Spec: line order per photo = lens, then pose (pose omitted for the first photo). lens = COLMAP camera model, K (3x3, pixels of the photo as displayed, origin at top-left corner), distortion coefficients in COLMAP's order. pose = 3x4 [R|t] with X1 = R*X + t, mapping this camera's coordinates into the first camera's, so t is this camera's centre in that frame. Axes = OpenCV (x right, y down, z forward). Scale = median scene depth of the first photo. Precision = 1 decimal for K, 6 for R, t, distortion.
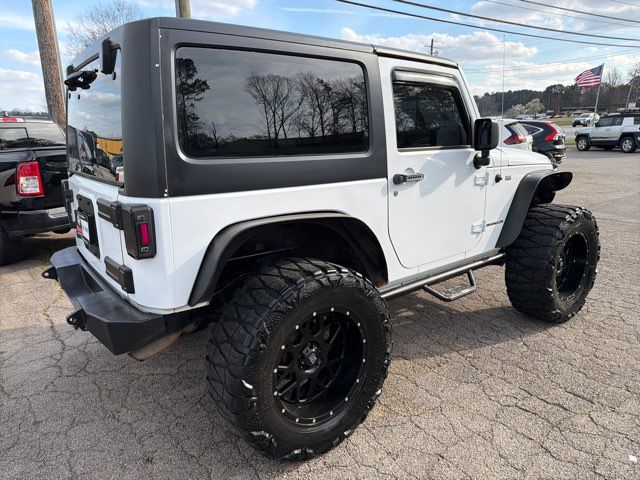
lens RADIAL K [[458.8, 0, 324.2], [0, 458.8, 242.7], [0, 0, 1]] dist [0.026599, -0.031028]
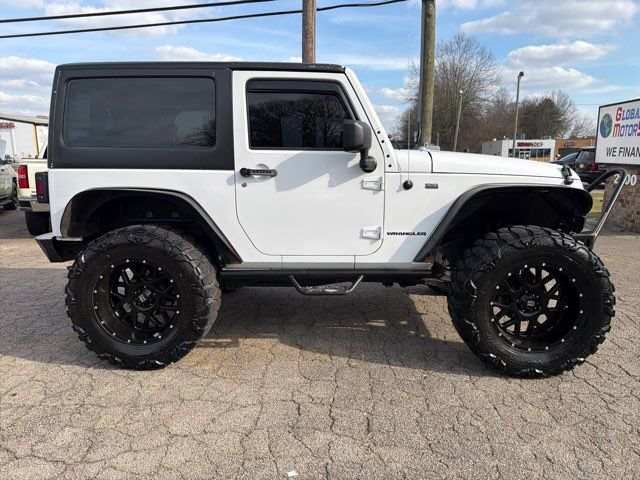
lens RADIAL K [[458.8, 0, 317.4], [0, 458.8, 240.8], [0, 0, 1]] dist [0.026599, -0.031028]
pose [[0.760330, 0.132182, -0.635945, 1.065142], [-0.167439, 0.985871, 0.004726, -0.003368], [0.627585, 0.102889, 0.771720, 0.233102]]
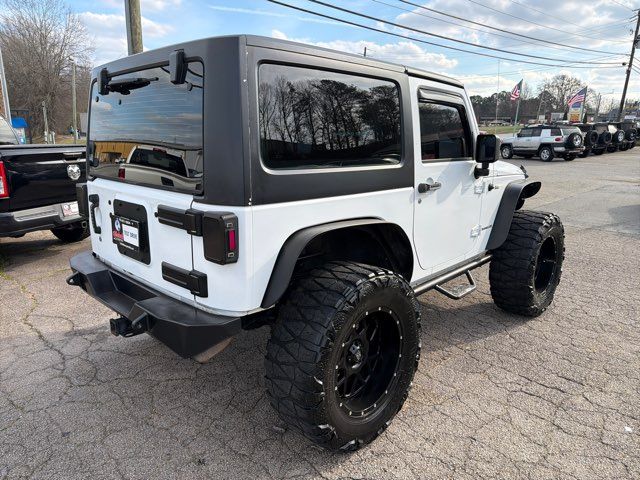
lens RADIAL K [[458.8, 0, 323.5], [0, 458.8, 239.9], [0, 0, 1]] dist [0.026599, -0.031028]
pose [[0.989087, -0.004277, 0.147267, -0.232609], [0.005761, 0.999937, -0.009652, -0.005725], [-0.147217, 0.010395, 0.989050, -0.044735]]
